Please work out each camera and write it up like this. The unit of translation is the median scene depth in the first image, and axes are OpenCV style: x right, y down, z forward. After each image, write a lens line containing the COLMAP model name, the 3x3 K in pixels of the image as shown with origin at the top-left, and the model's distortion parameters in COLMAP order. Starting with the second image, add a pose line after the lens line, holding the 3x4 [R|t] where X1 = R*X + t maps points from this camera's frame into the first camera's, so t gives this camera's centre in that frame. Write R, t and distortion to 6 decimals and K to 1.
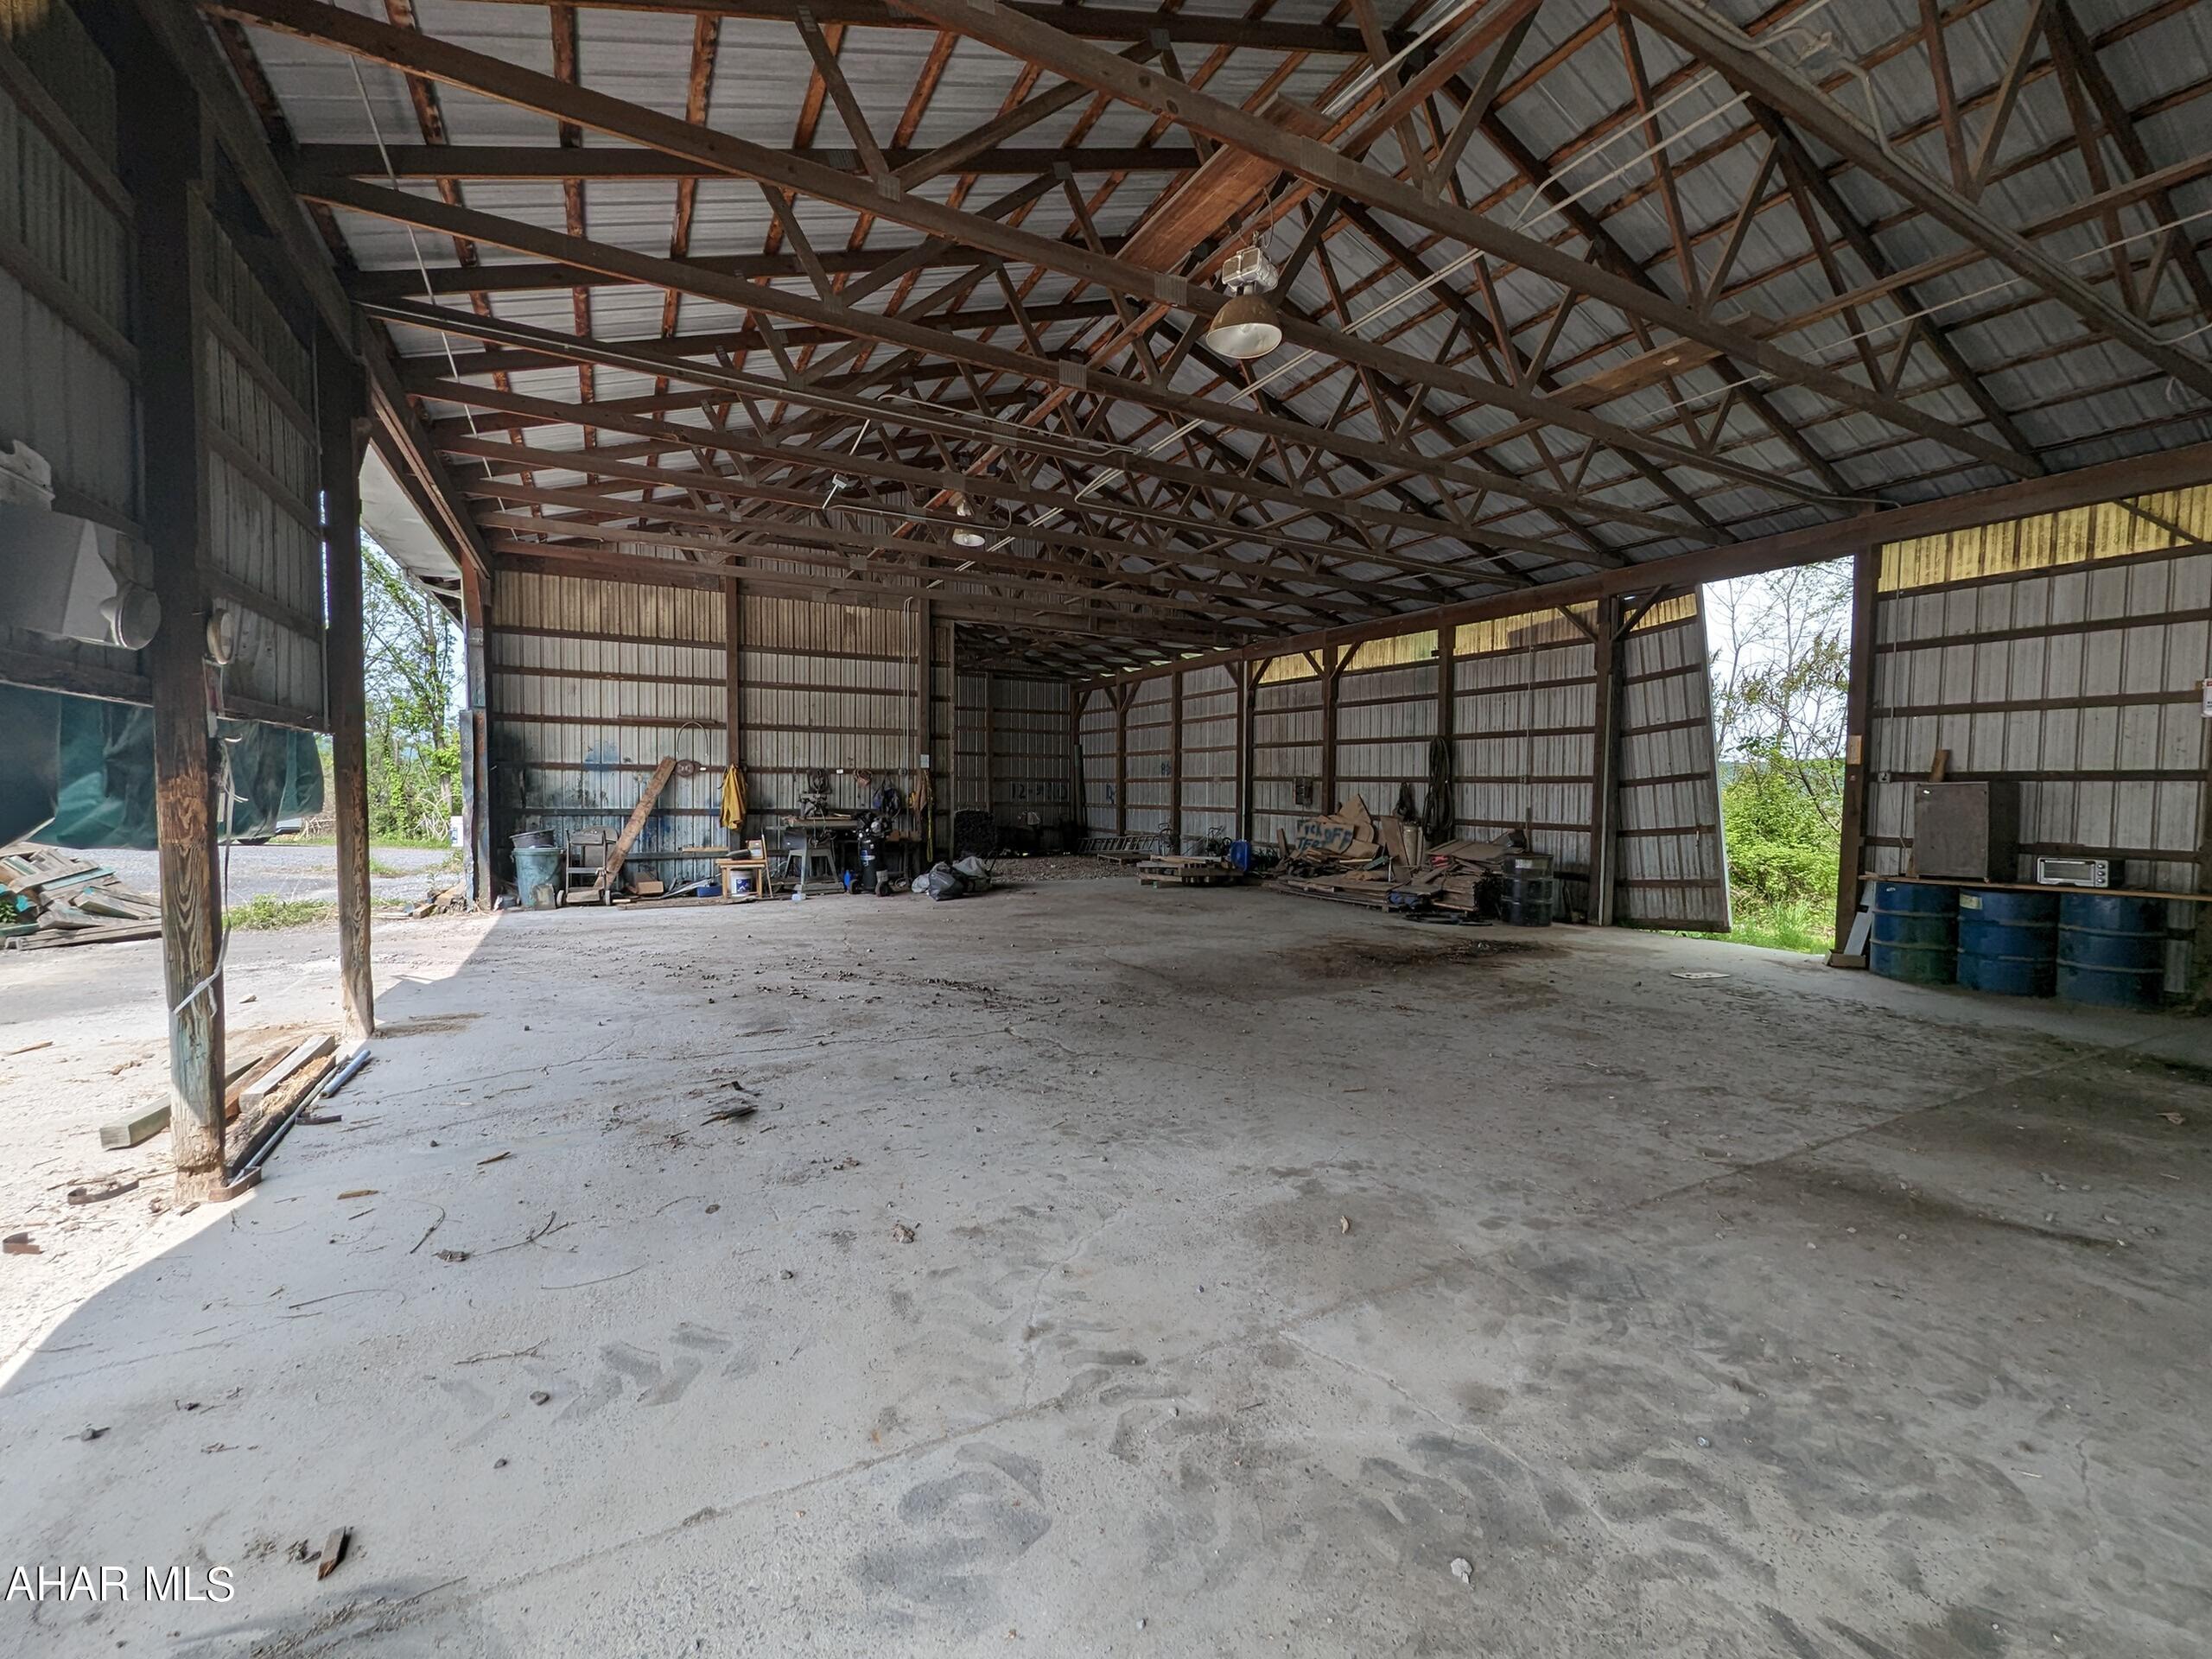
lens RADIAL K [[924.1, 0, 1104.6], [0, 924.1, 836.3], [0, 0, 1]] dist [-0.000657, 0.000149]
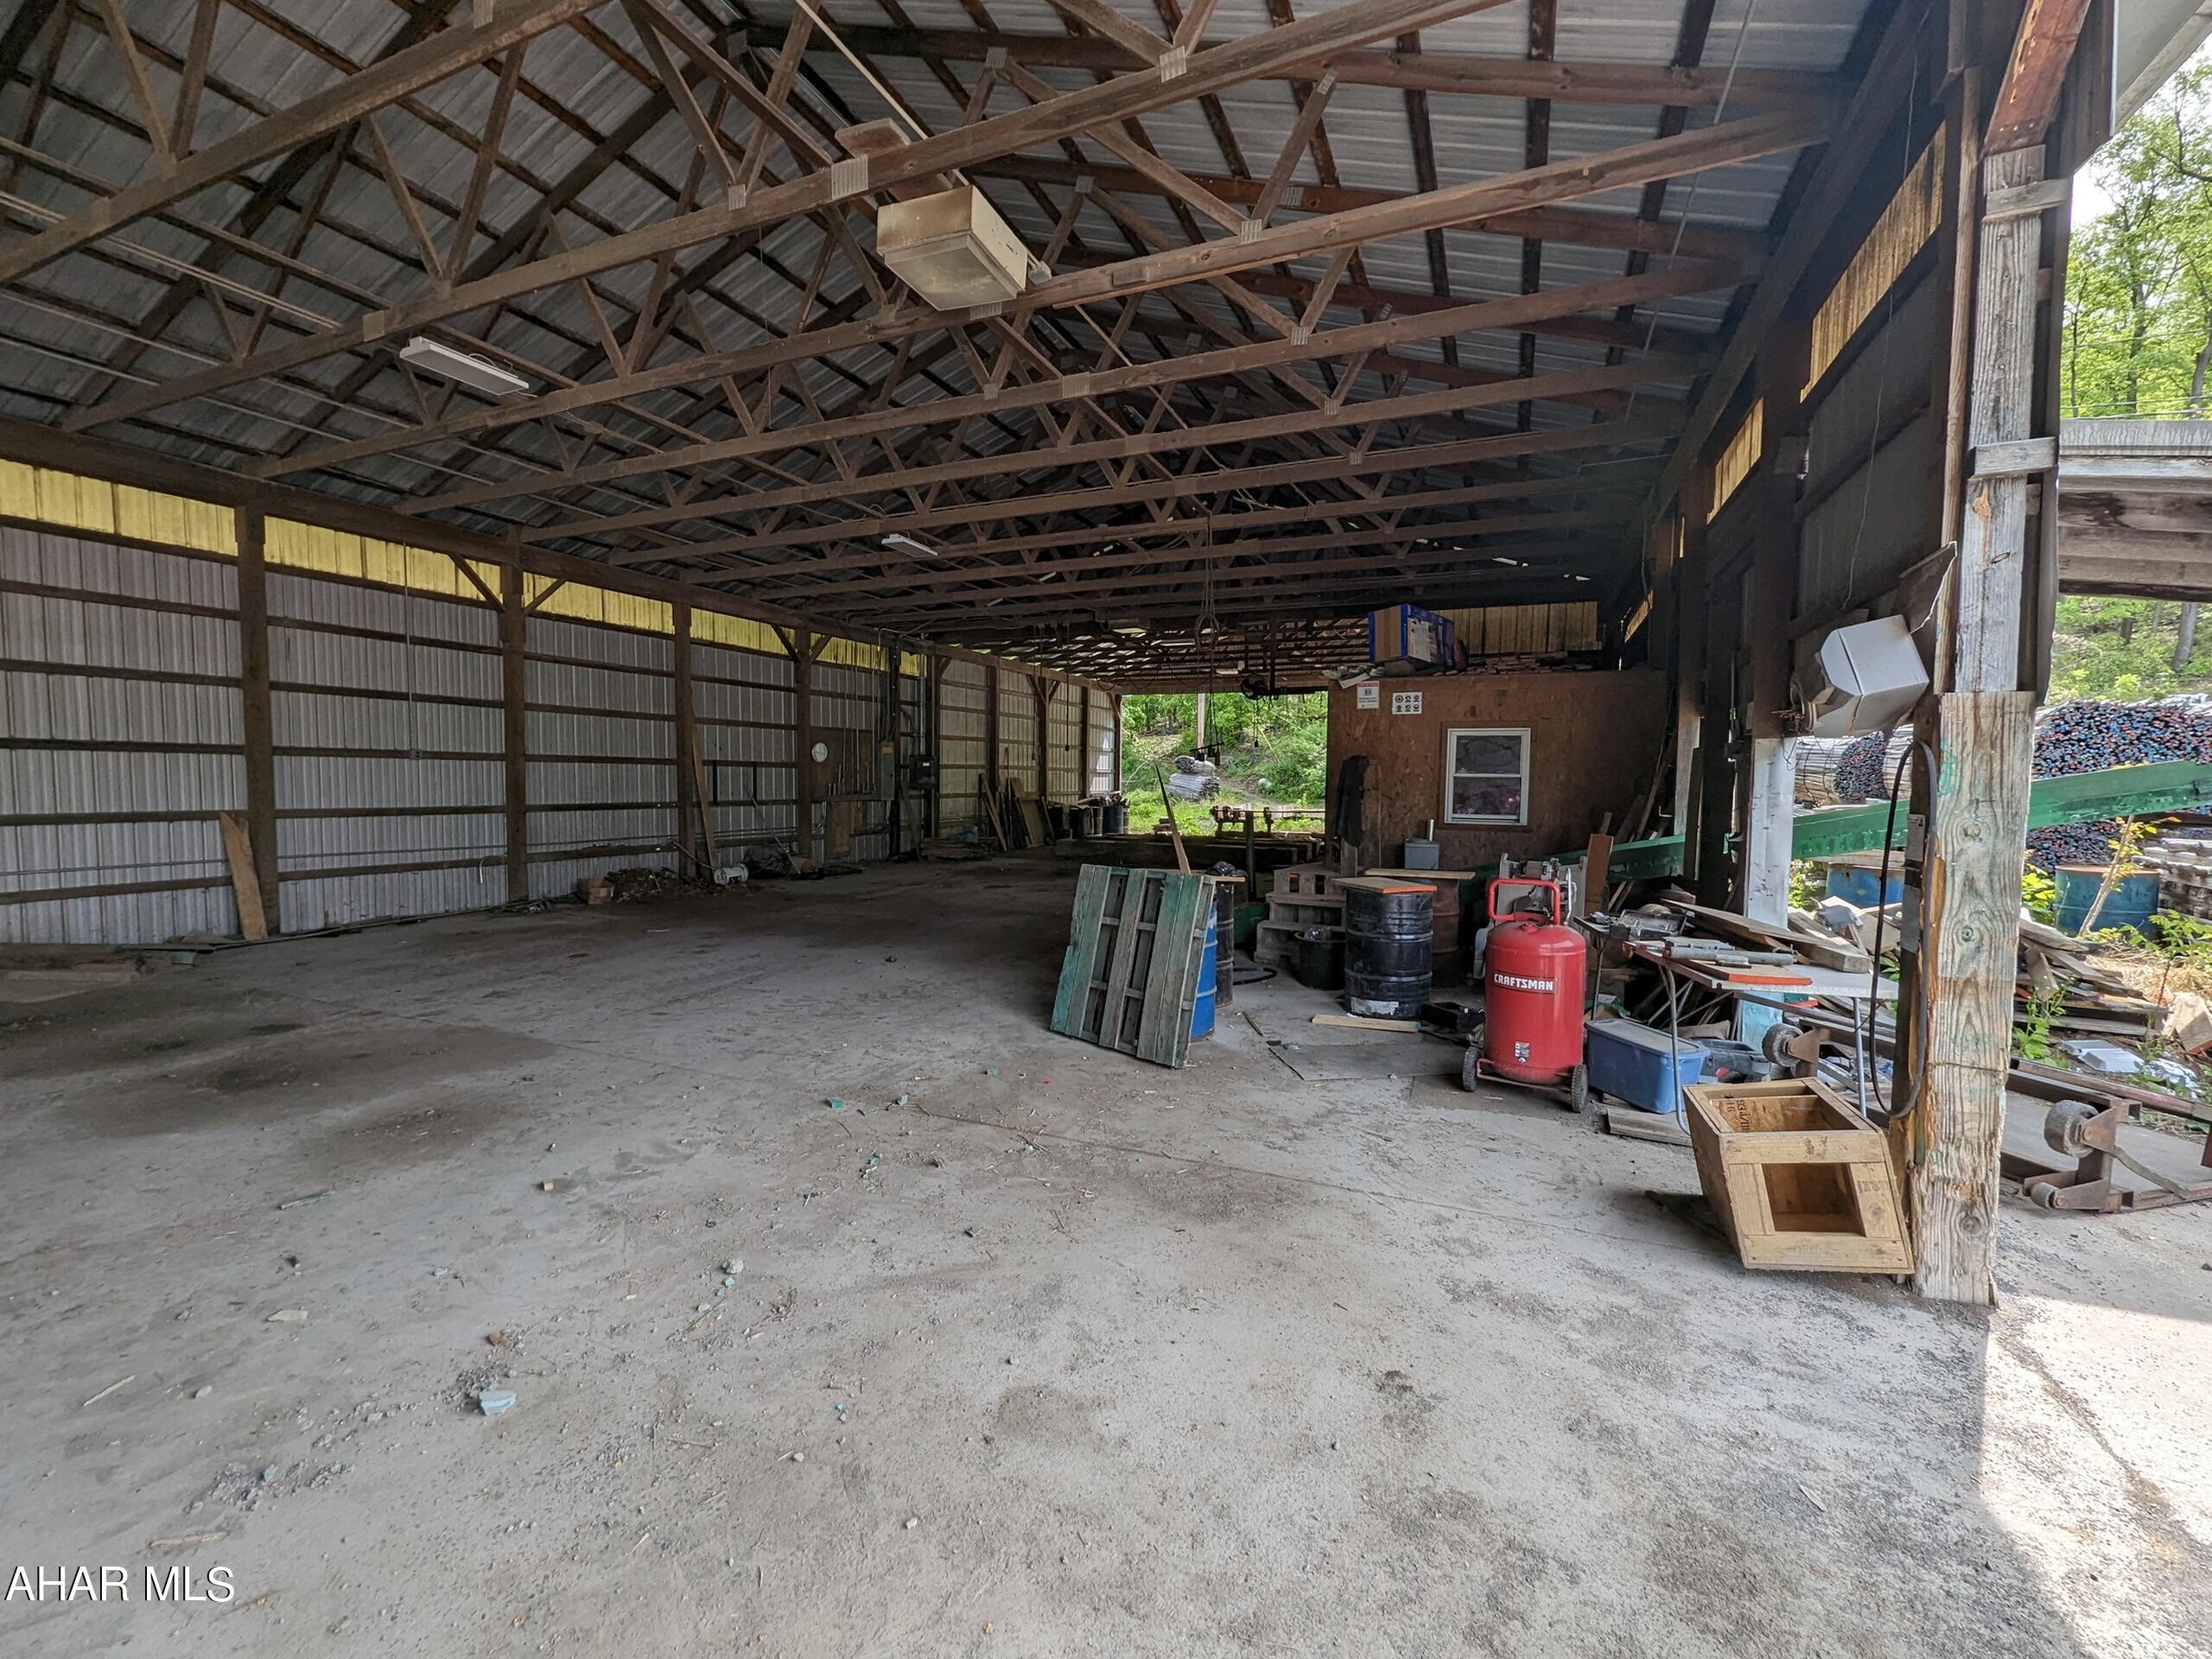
lens RADIAL K [[924.1, 0, 1105.6], [0, 924.1, 825.2], [0, 0, 1]] dist [-0.000657, 0.000149]
pose [[-0.608487, -0.057746, 0.791460, -0.672200], [0.024719, 0.995486, 0.091636, -0.070196], [-0.793179, 0.075323, -0.604312, 1.212961]]
